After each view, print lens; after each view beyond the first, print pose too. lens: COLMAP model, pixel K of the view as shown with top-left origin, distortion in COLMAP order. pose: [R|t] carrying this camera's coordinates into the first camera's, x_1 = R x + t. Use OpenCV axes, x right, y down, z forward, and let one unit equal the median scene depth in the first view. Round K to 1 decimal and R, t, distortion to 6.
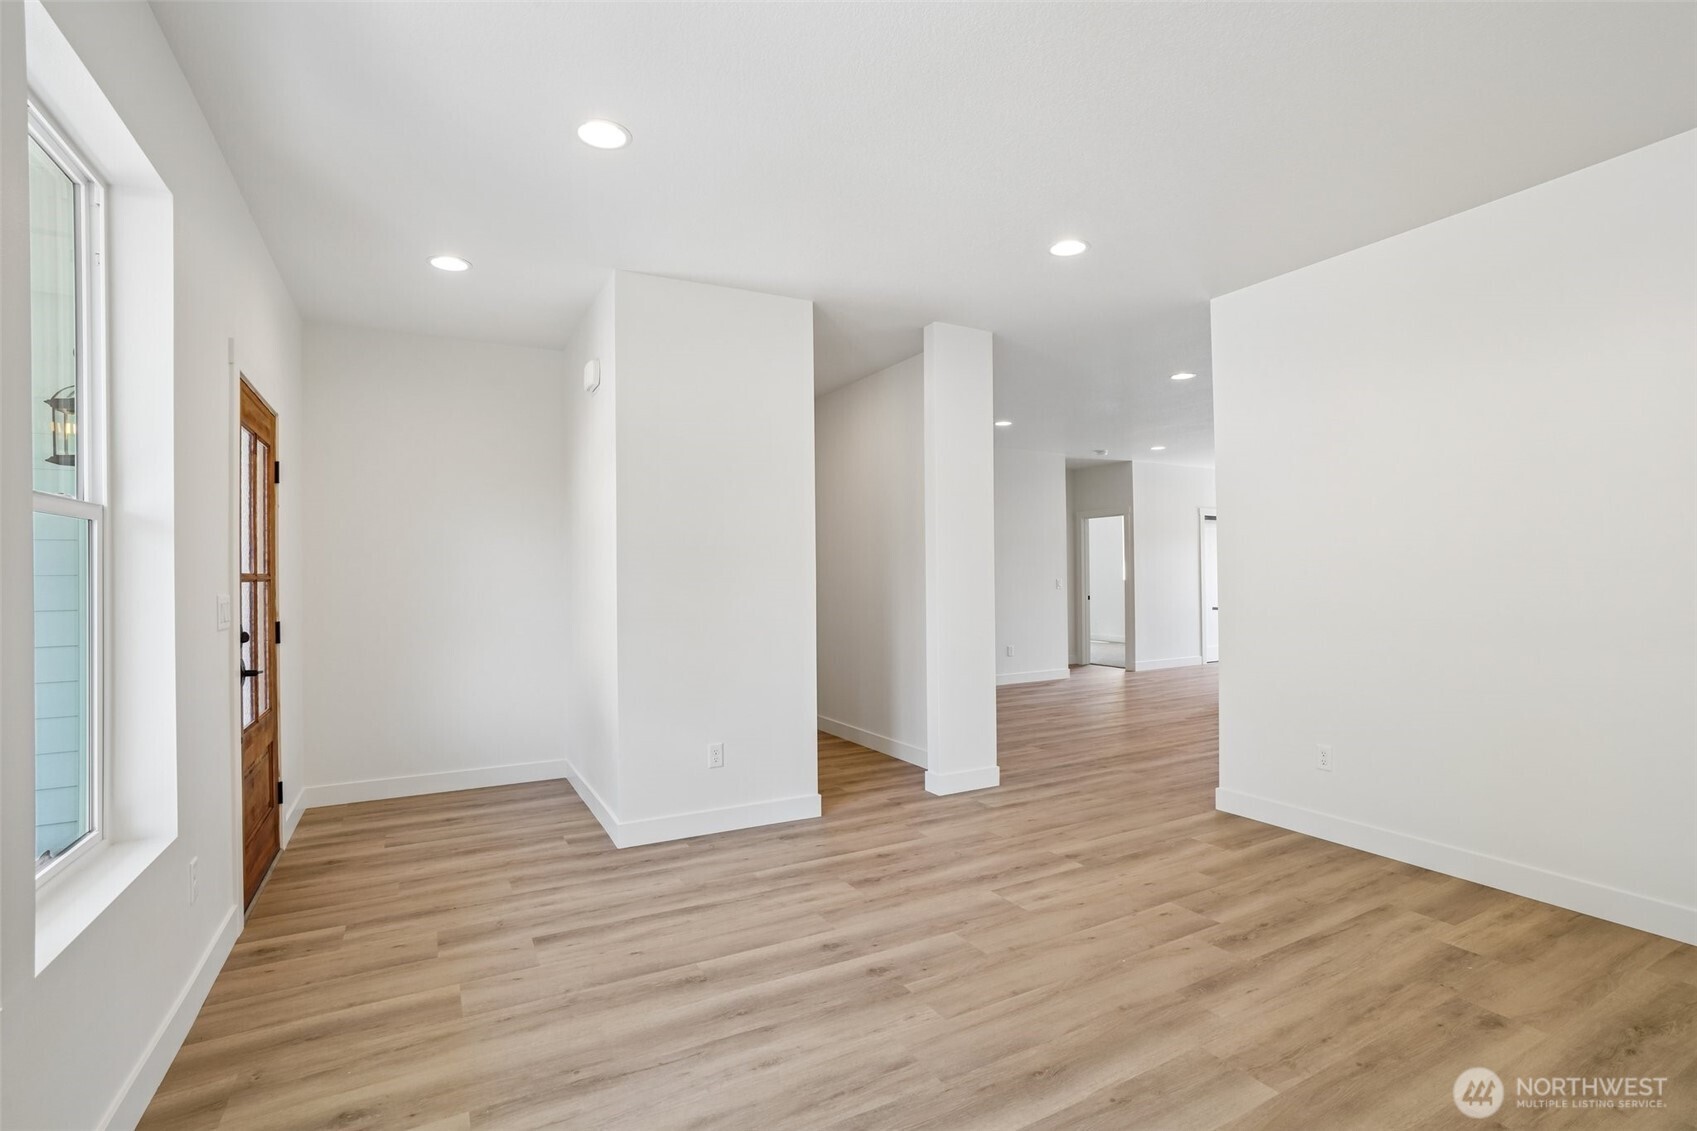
lens RADIAL K [[790.2, 0, 872.7], [0, 790.2, 561.8], [0, 0, 1]] dist [-0.054457, 0.019631]
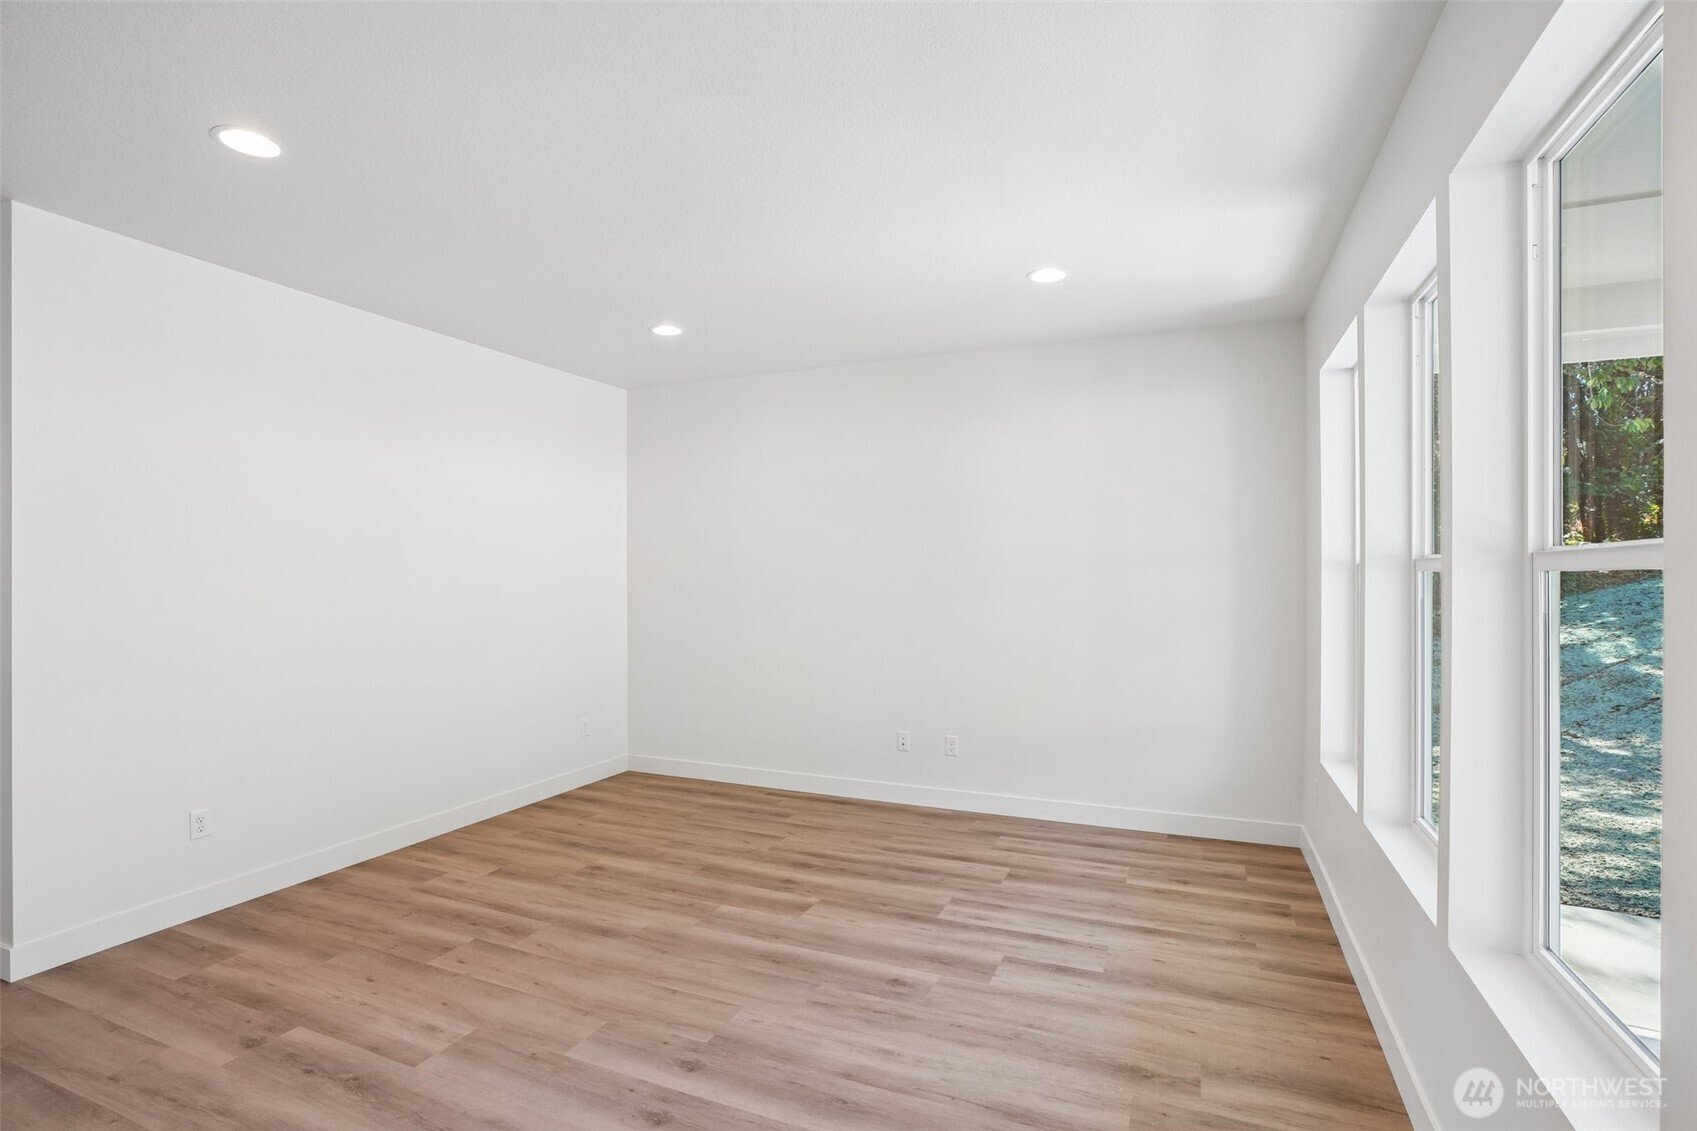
lens RADIAL K [[823.5, 0, 845.7], [0, 823.5, 563.4], [0, 0, 1]] dist [-0.053317, 0.020676]
pose [[-0.601934, 0.020459, 0.798283, -0.746862], [-0.009062, 0.999432, -0.032448, -0.020499], [-0.798494, -0.026765, -0.601407, 1.251338]]
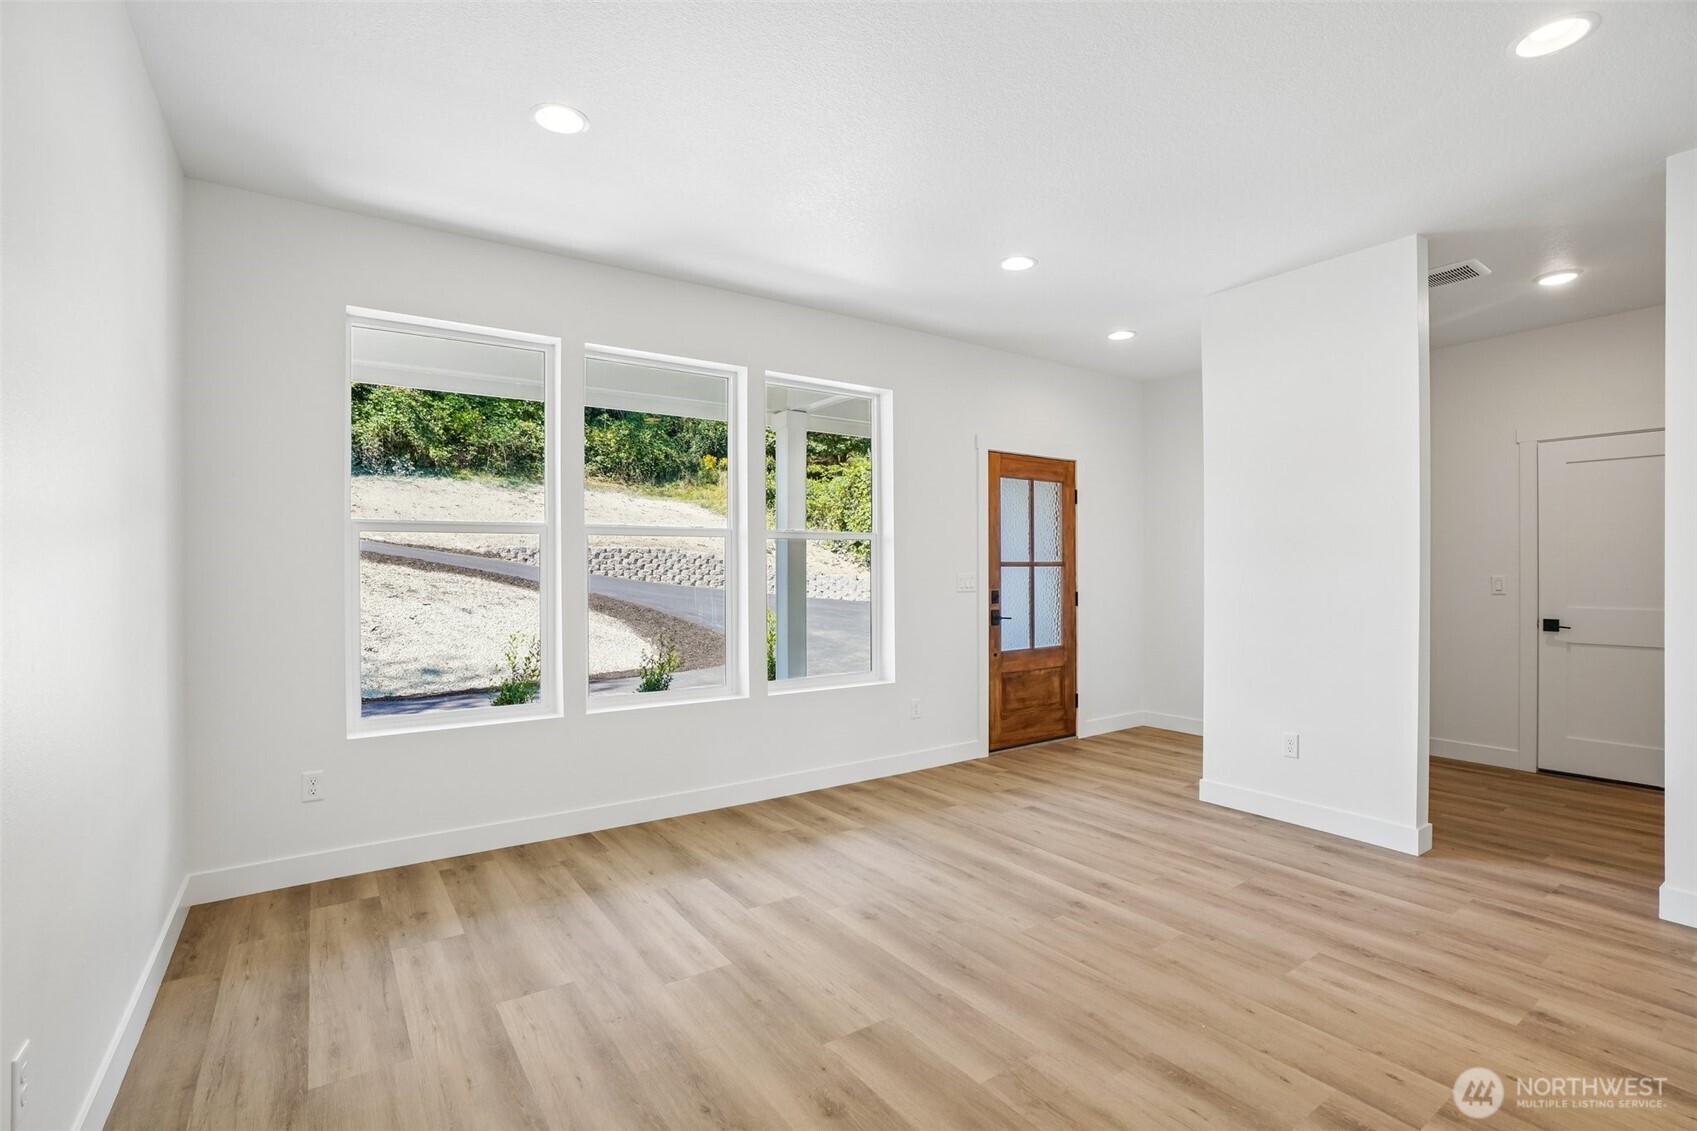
lens RADIAL K [[790.2, 0, 847.7], [0, 790.2, 562.1], [0, 0, 1]] dist [-0.054457, 0.019631]
pose [[0.096698, 0.002481, -0.995311, 0.991489], [0.018801, 0.999814, 0.004319, -0.000093], [0.995136, -0.019131, 0.096633, 0.484070]]
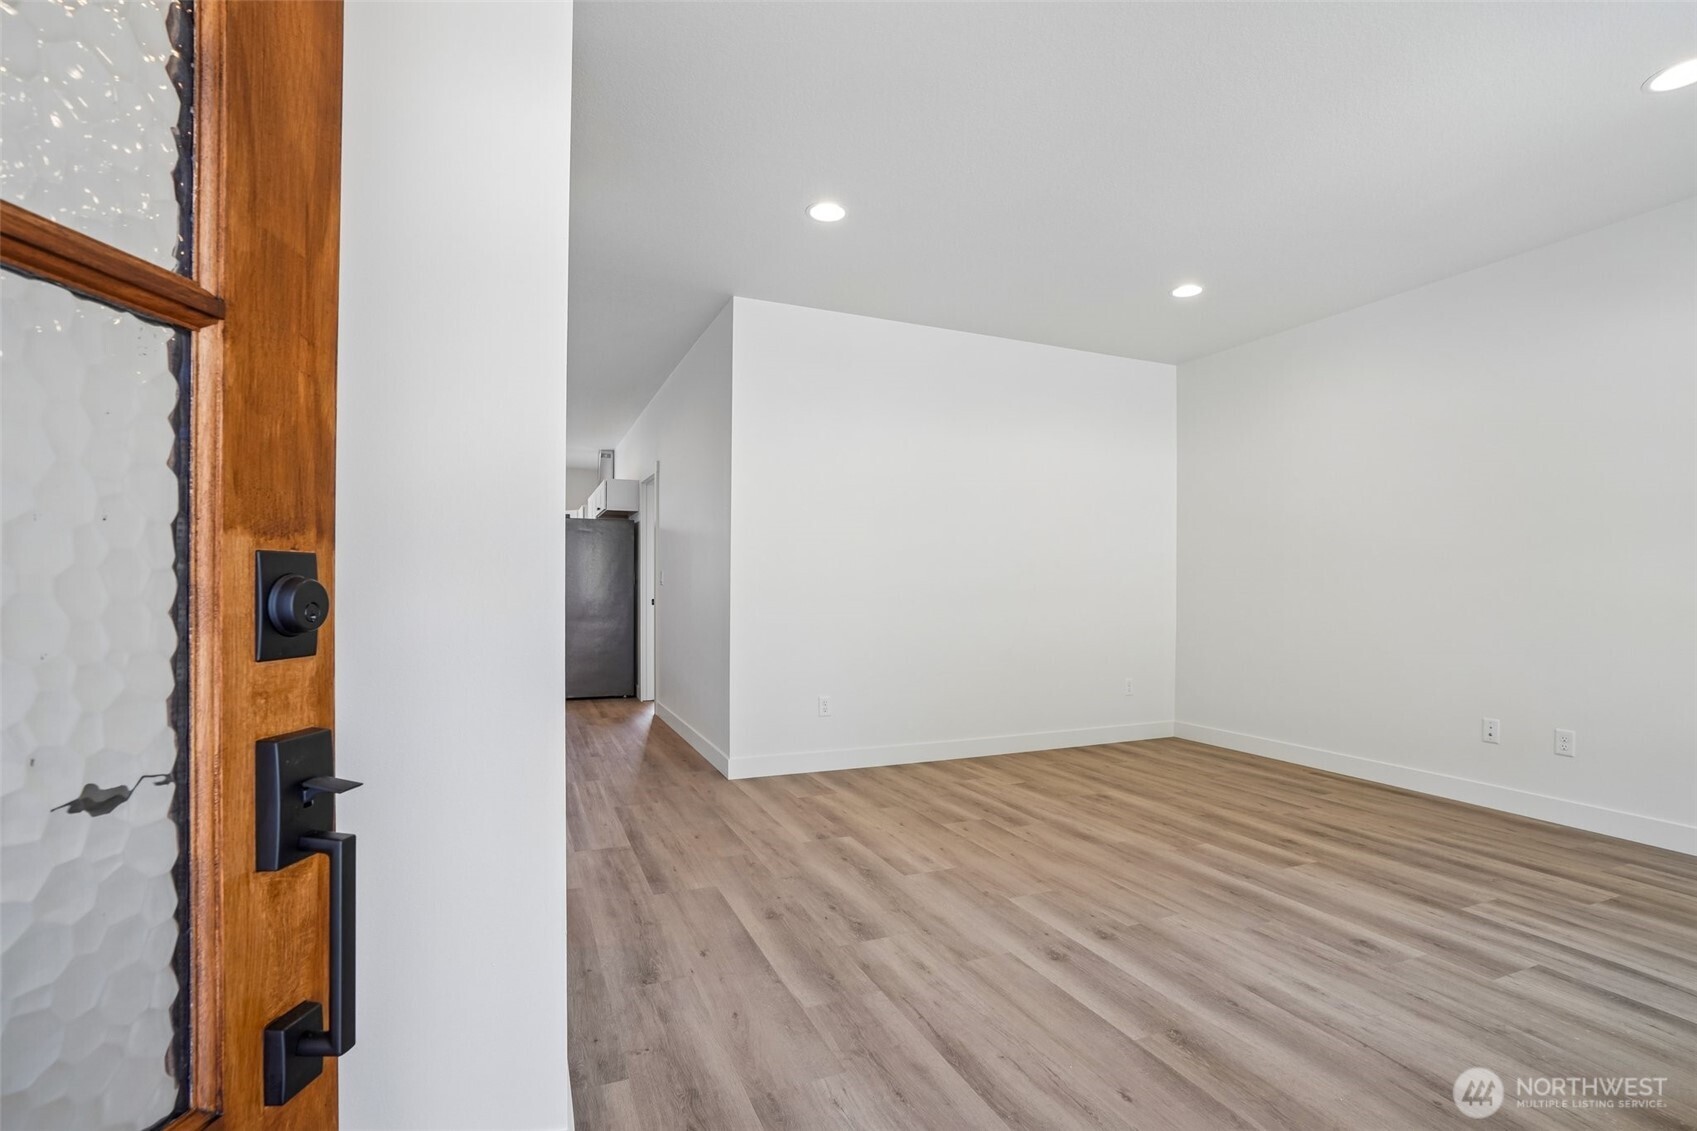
lens RADIAL K [[790.2, 0, 839.8], [0, 790.2, 608.7], [0, 0, 1]] dist [-0.054457, 0.019631]
pose [[0.115550, -0.016557, 0.993164, -0.877163], [-0.027429, 0.999427, 0.019853, 0.089103], [-0.992923, -0.029535, 0.115030, 1.076348]]
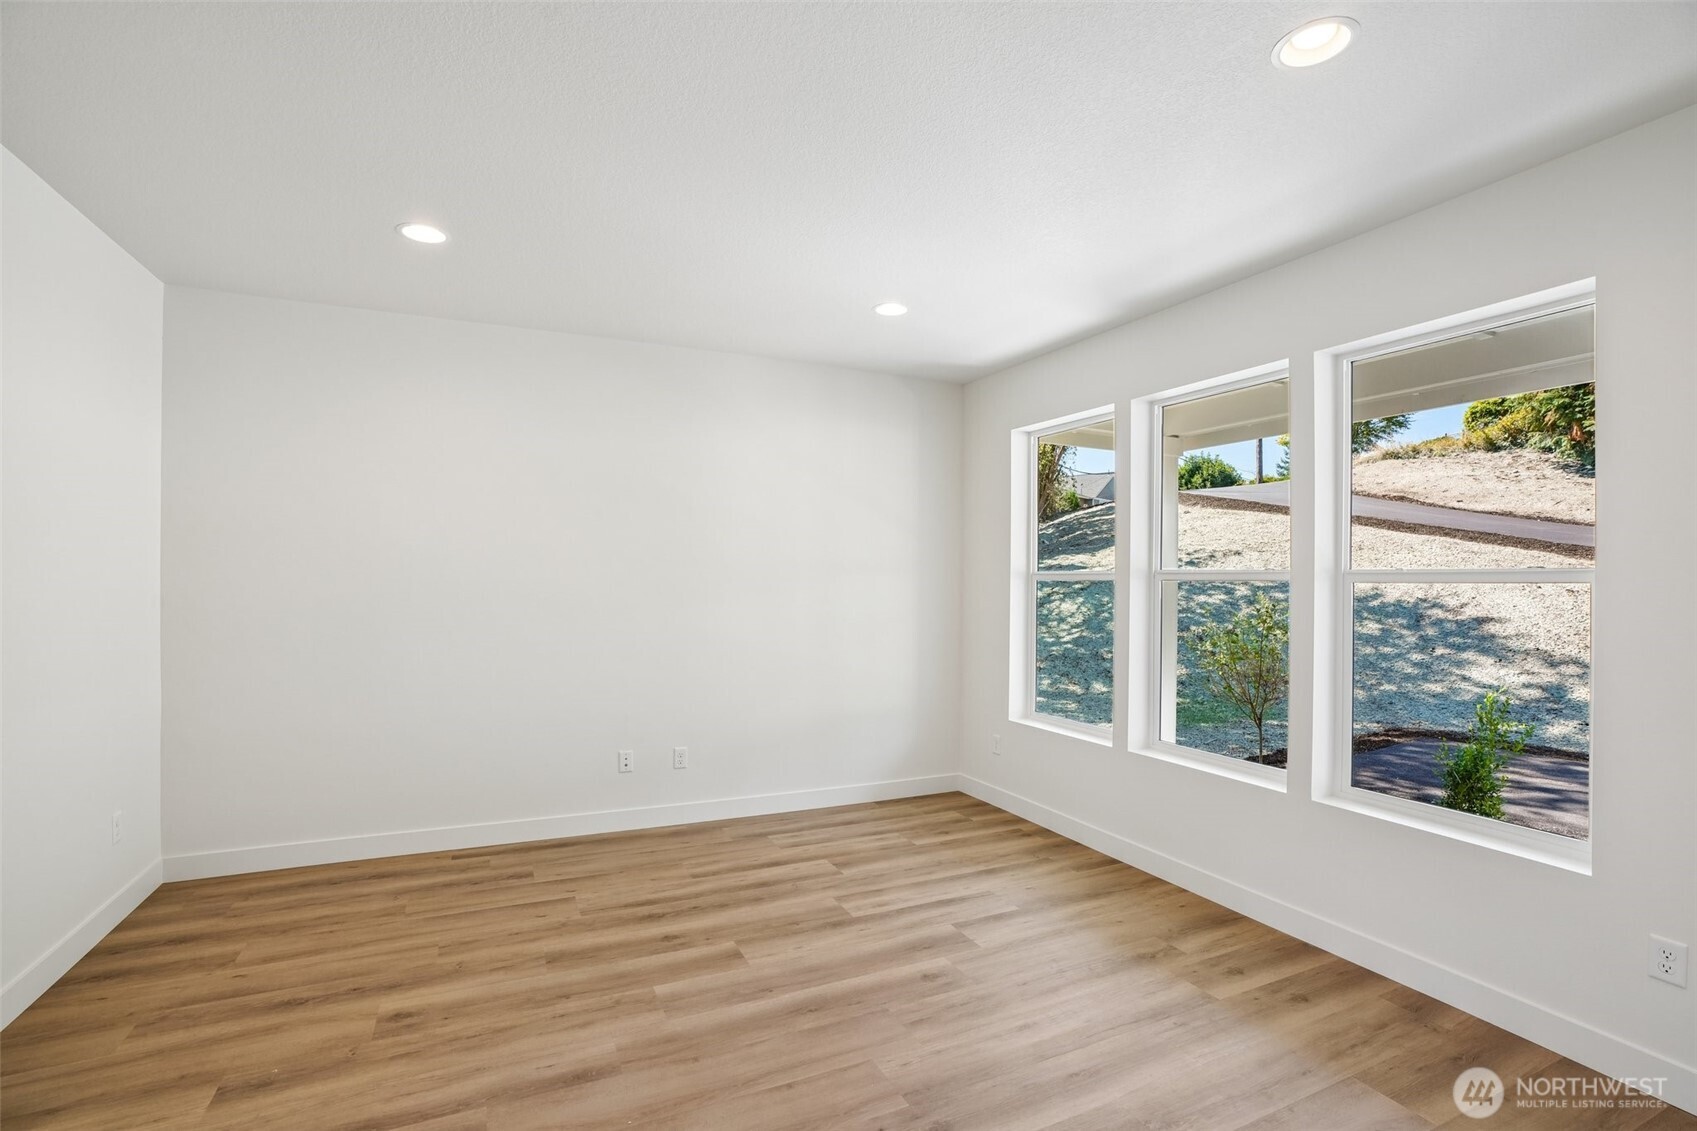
lens RADIAL K [[790.2, 0, 863.2], [0, 790.2, 569.8], [0, 0, 1]] dist [-0.054457, 0.019631]
pose [[-0.997883, 0.000539, 0.065031, 0.029109], [-0.001470, 0.999523, -0.030840, -0.026647], [-0.065016, -0.030870, -0.997407, 1.592496]]
